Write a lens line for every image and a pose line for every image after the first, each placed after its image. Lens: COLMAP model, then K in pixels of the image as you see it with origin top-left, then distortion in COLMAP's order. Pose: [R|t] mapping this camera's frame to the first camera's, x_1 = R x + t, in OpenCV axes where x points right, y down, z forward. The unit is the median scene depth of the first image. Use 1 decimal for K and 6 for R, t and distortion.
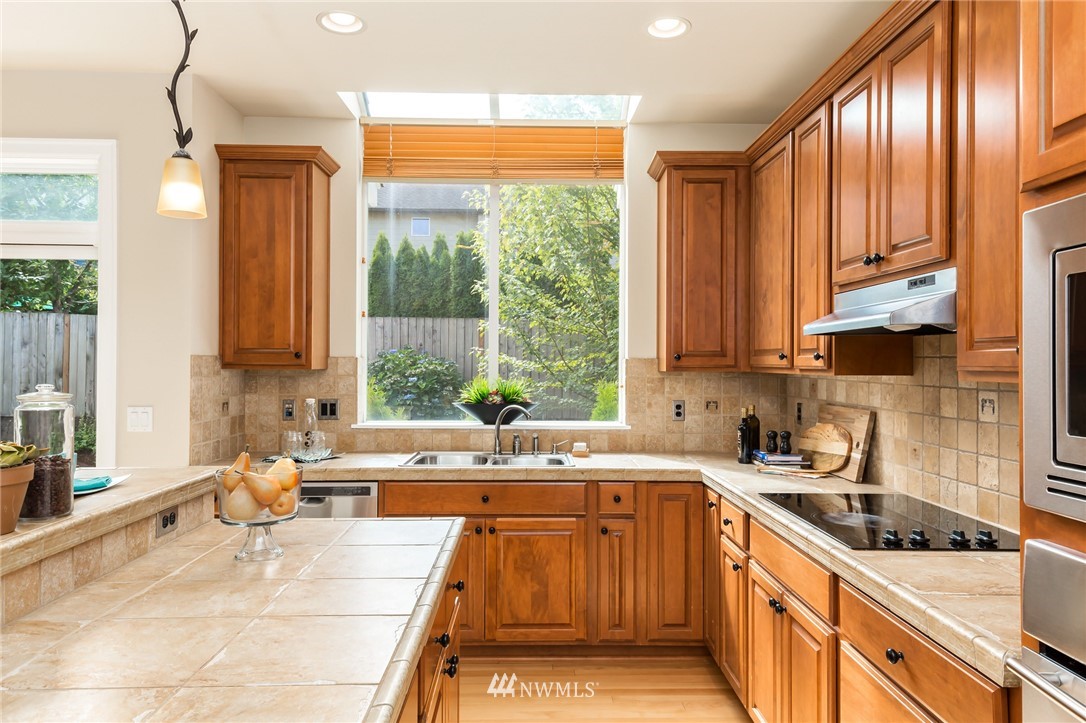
lens RADIAL K [[719.6, 0, 544.9], [0, 719.6, 349.3], [0, 0, 1]] dist [0.024018, 0.000209]
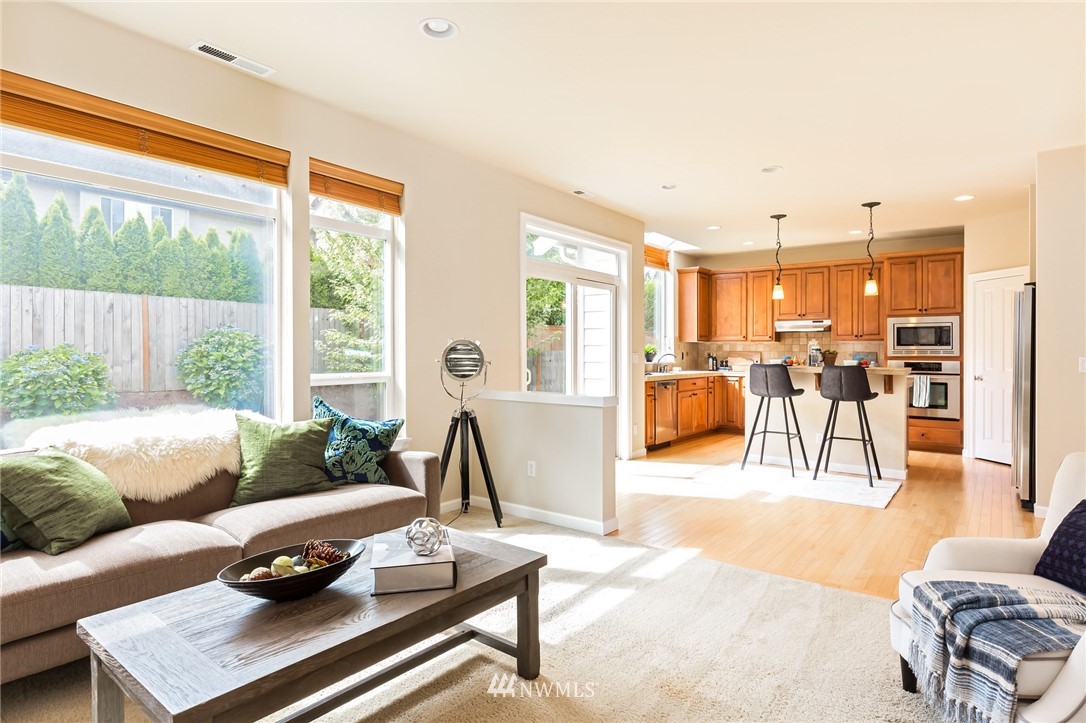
lens RADIAL K [[599.4, 0, 547.5], [0, 599.4, 334.3], [0, 0, 1]] dist [-0.000973, -0.000456]
pose [[0.615844, 0.018029, 0.787662, -2.320908], [-0.017687, 0.999803, -0.009056, 0.036706], [-0.787670, -0.008354, 0.616041, -0.026594]]
